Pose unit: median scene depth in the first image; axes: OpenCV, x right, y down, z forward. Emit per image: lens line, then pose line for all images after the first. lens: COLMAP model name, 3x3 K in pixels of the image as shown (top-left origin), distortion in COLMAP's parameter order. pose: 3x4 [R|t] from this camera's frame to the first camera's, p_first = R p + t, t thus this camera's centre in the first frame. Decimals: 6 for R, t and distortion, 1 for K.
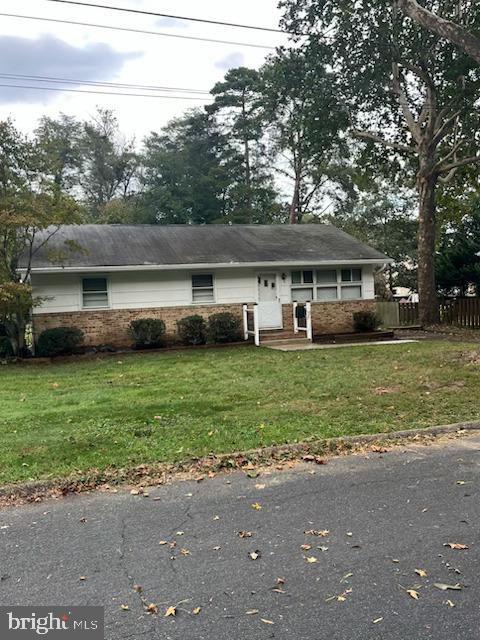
lens RADIAL K [[571.9, 0, 240.0], [0, 571.9, 320.5], [0, 0, 1]] dist [0.032912, 0.007274]
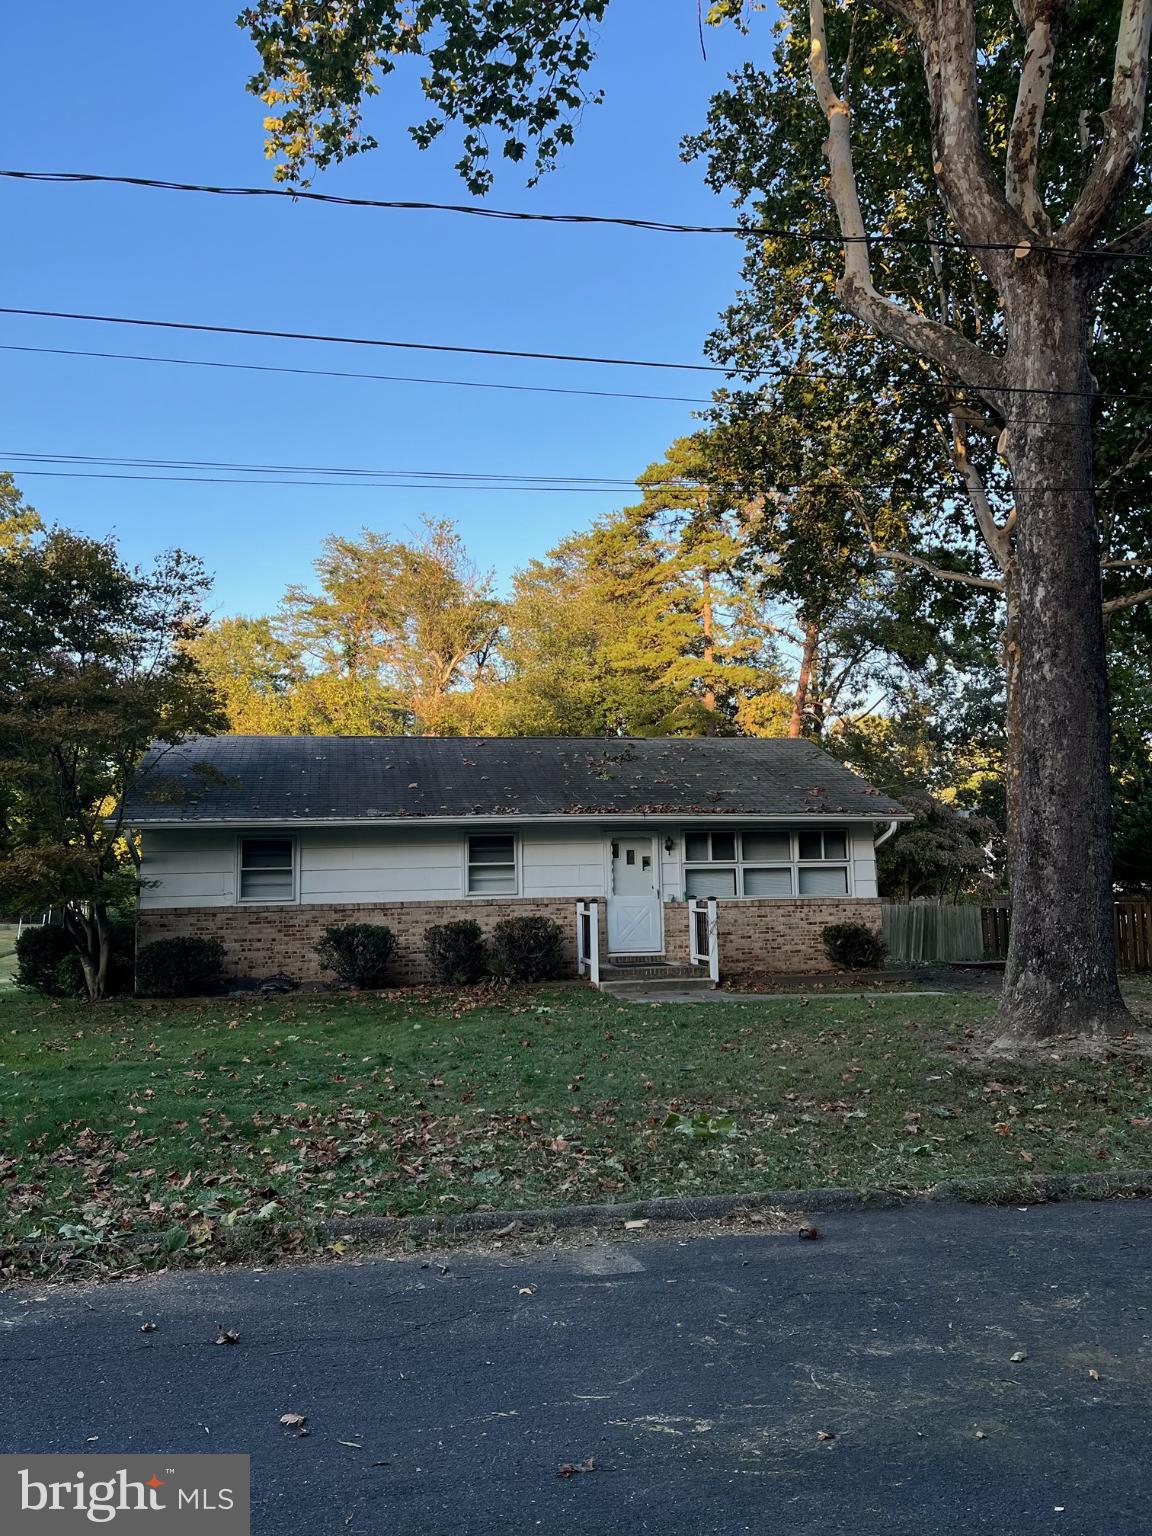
lens RADIAL K [[1158.6, 0, 576.6], [0, 1158.6, 765.6], [0, 0, 1]] dist [0.062935, -0.003806]
pose [[0.988216, 0.010159, -0.152728, 0.142067], [-0.031791, 0.989658, -0.139877, -0.004121], [0.149728, 0.143084, 0.978319, 0.036961]]
